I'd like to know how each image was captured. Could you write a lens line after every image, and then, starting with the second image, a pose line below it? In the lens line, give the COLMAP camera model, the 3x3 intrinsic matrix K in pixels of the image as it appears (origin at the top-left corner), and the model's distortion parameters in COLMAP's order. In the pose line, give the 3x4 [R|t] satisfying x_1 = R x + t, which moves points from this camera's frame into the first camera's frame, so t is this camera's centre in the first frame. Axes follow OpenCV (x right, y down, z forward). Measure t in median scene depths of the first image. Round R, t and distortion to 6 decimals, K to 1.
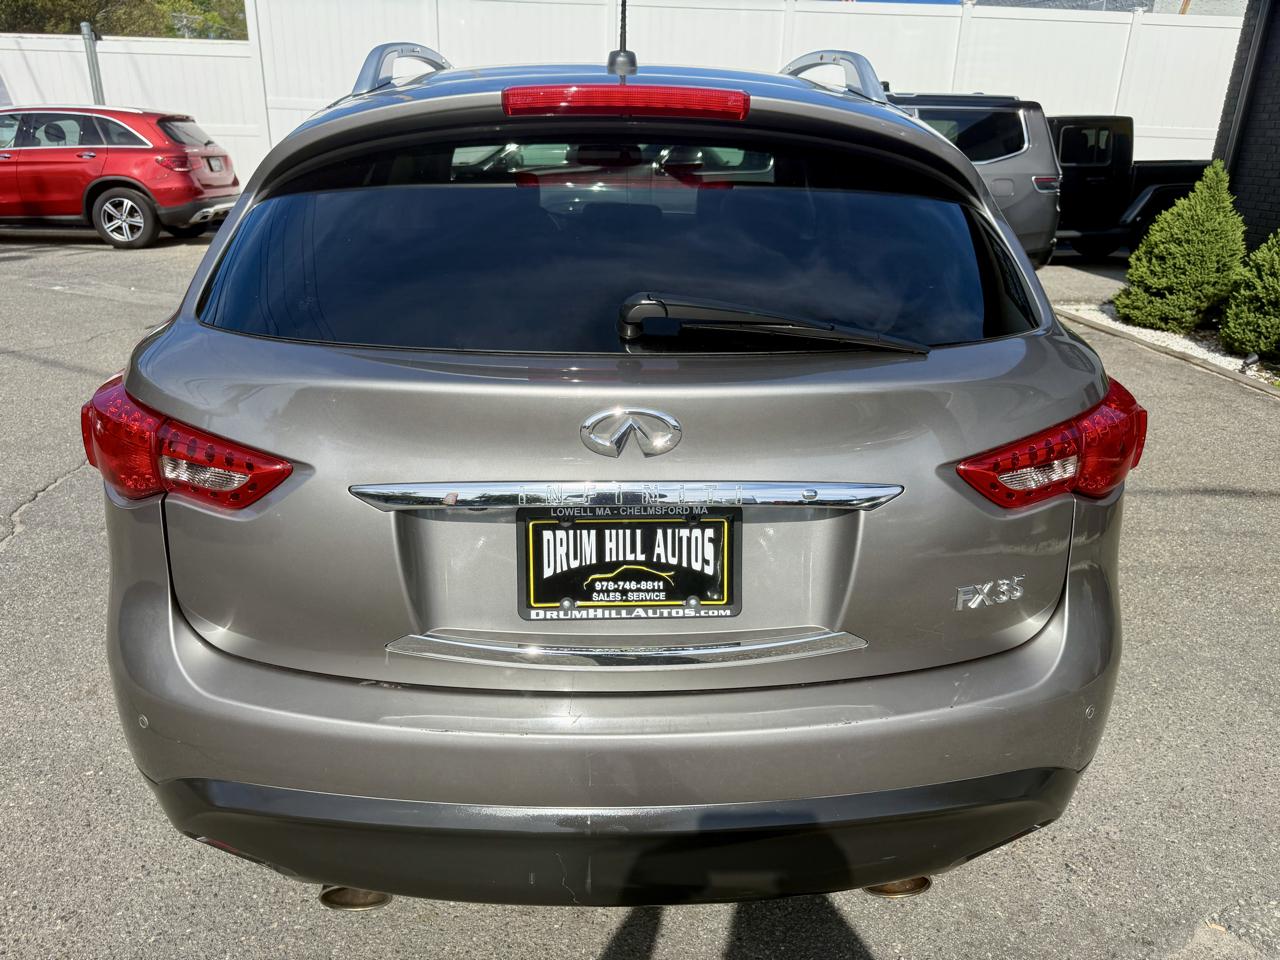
lens RADIAL K [[932.1, 0, 640.0], [0, 932.1, 480.0], [0, 0, 1]] dist [-0.011682, 0.001197]
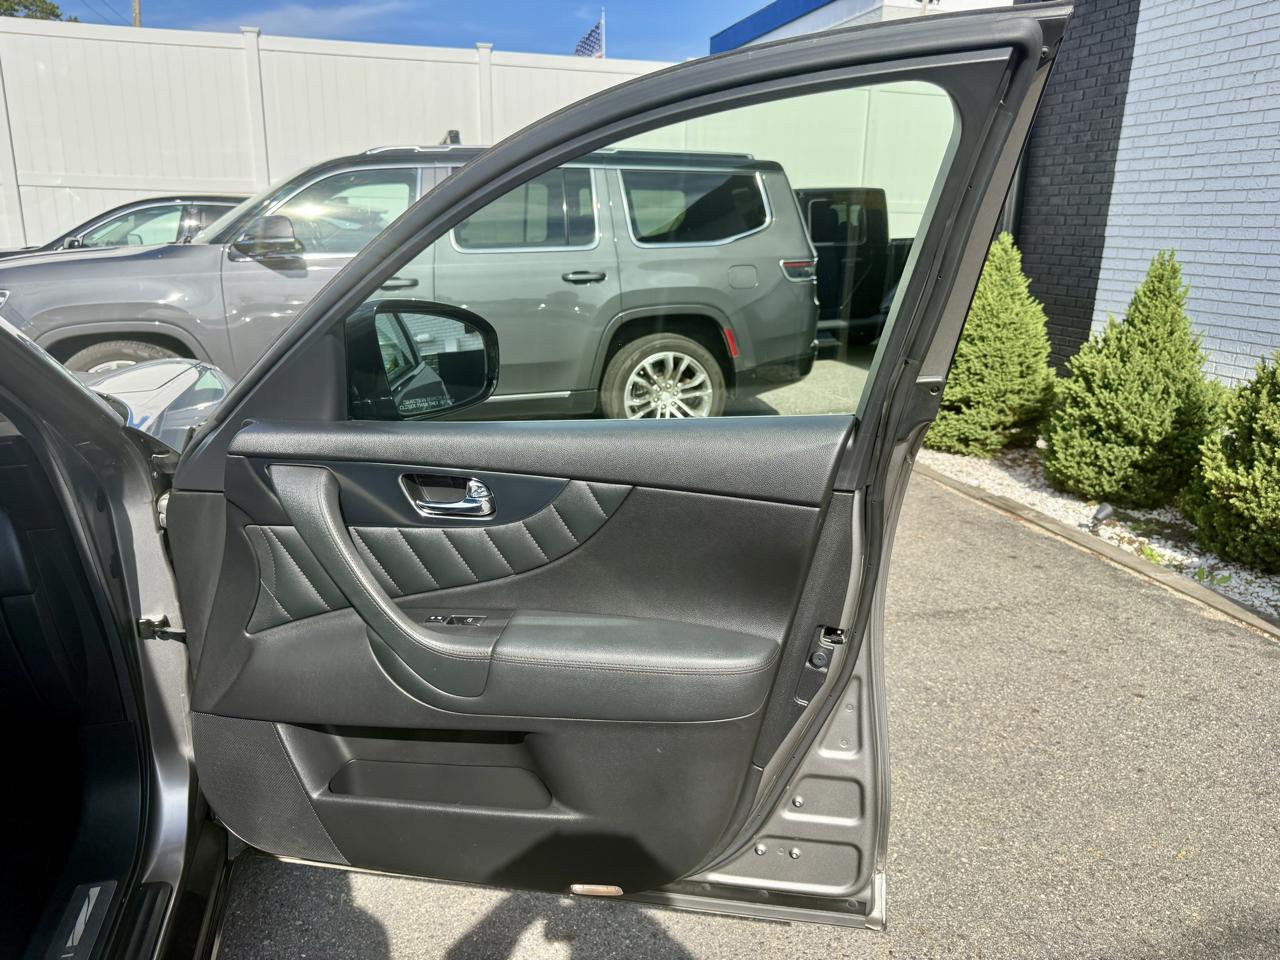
lens RADIAL K [[981.6, 0, 640.0], [0, 981.6, 480.0], [0, 0, 1]] dist [0.003996, -0.000502]
pose [[0.971741, -0.066552, 0.226474, 0.129332], [0.087942, 0.992432, -0.085699, -0.098231], [-0.219057, 0.103194, 0.970240, 0.293520]]
